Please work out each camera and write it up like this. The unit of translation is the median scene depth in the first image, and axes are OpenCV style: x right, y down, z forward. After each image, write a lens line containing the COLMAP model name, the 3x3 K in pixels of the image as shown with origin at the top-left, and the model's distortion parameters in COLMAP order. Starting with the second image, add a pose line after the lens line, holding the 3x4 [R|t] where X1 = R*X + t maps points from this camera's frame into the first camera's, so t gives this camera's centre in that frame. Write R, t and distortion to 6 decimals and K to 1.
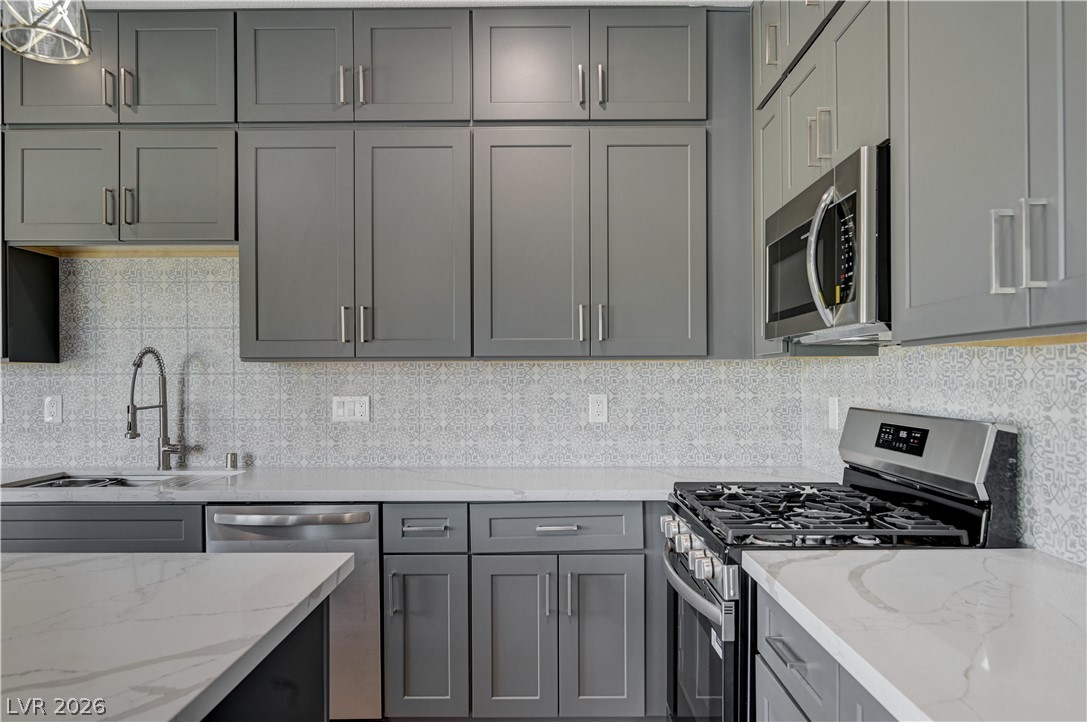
lens RADIAL K [[710.0, 0, 549.0], [0, 710.0, 379.1], [0, 0, 1]] dist [-0.003339, -0.000507]
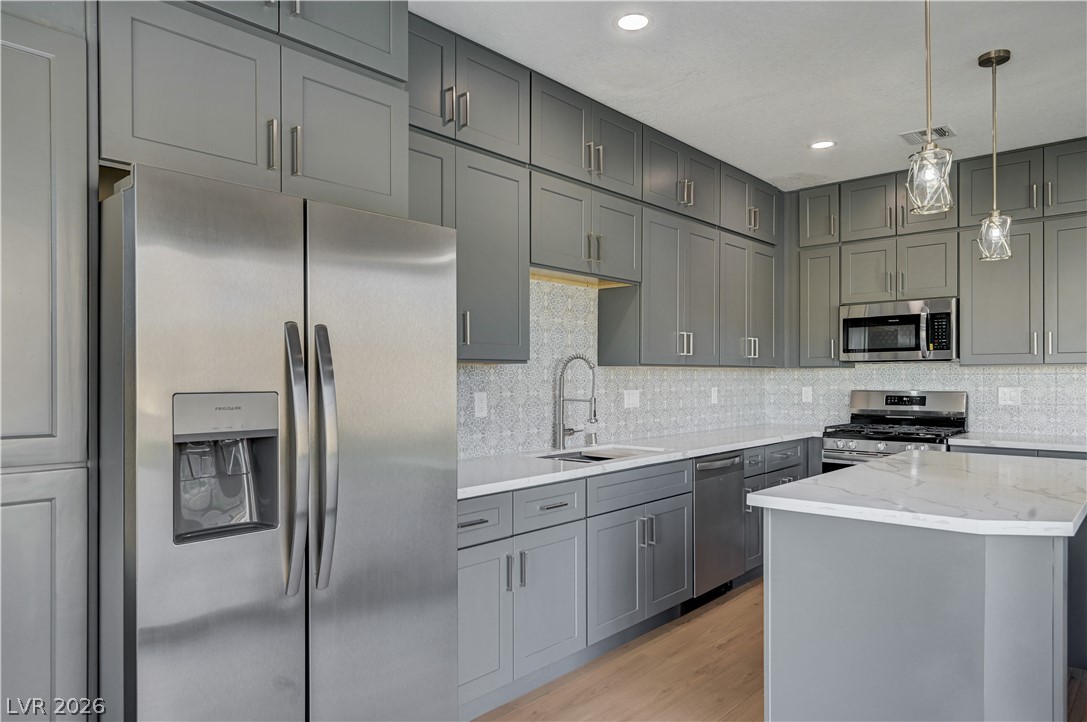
lens RADIAL K [[695.5, 0, 545.1], [0, 695.5, 379.5], [0, 0, 1]] dist [0.002398, 0.001121]
pose [[0.663718, -0.000629, 0.747983, -1.551591], [0.002824, 0.999995, -0.001665, 0.004416], [-0.747978, 0.003217, 0.663716, 0.194786]]
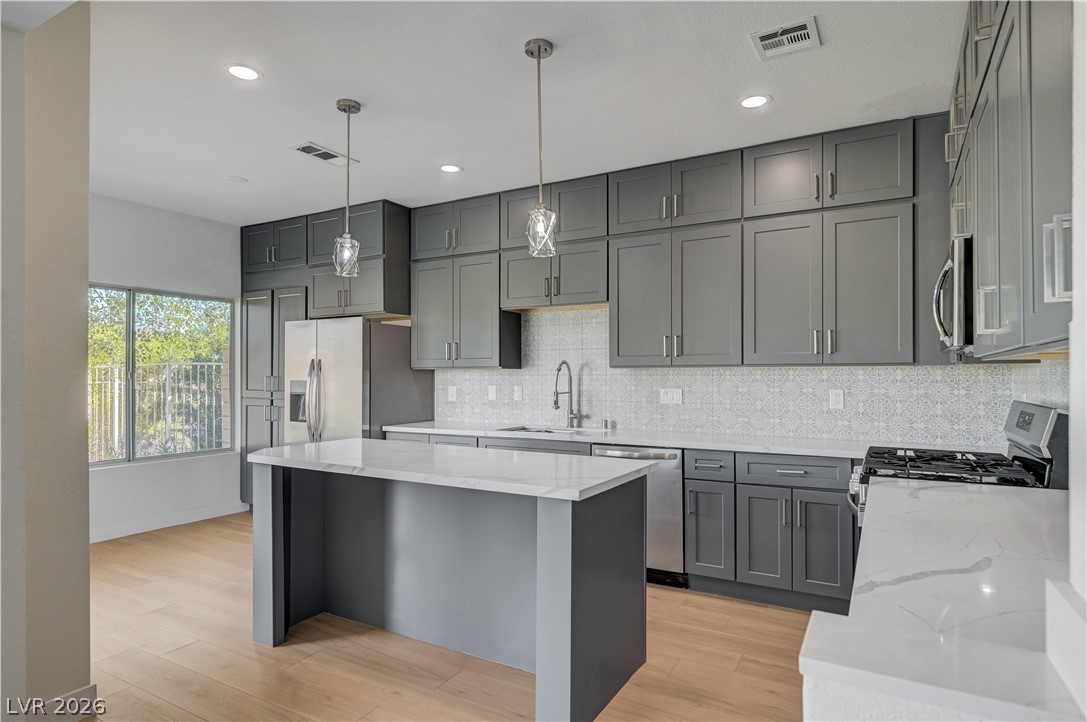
lens RADIAL K [[599.2, 0, 547.2], [0, 599.2, 374.0], [0, 0, 1]] dist [0.001300, 0.000262]
pose [[0.870418, 0.001520, -0.492312, 0.166492], [-0.005142, 0.999969, -0.006003, 0.000169], [0.492287, 0.007757, 0.870398, -0.379352]]
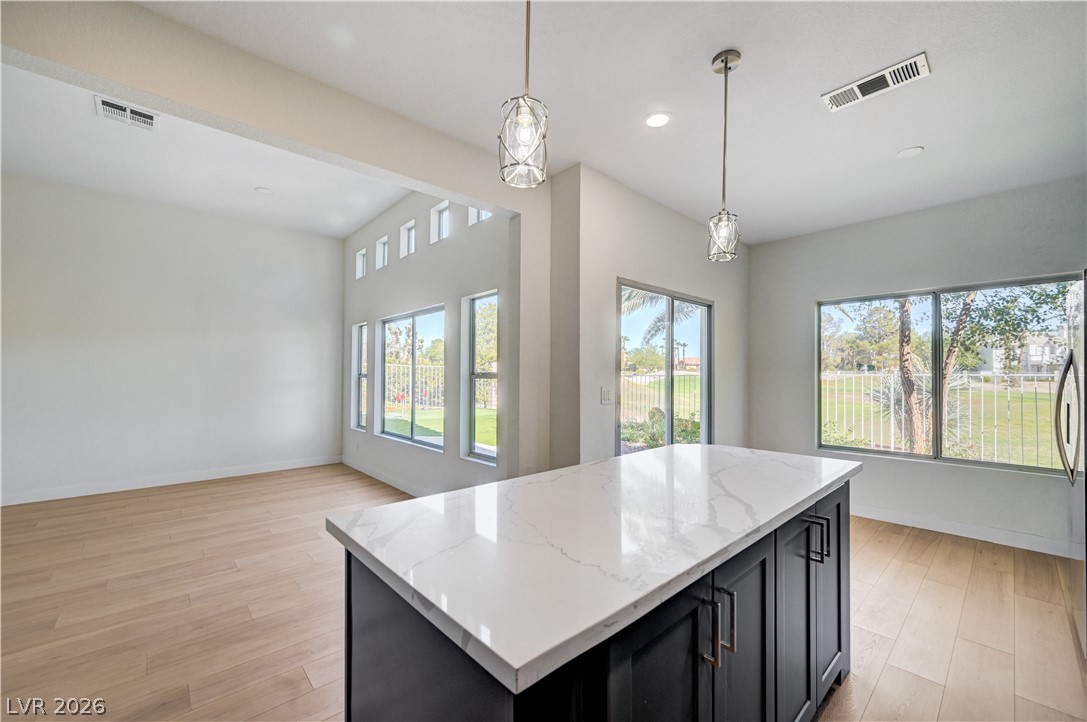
lens RADIAL K [[433.7, 0, 548.9], [0, 433.7, 373.9], [0, 0, 1]] dist [-0.002531, 0.000004]
pose [[-0.732560, 0.000233, -0.680702, -0.024449], [-0.000338, 1.000000, 0.000707, -0.004487], [0.680702, 0.000748, -0.732560, 0.700038]]
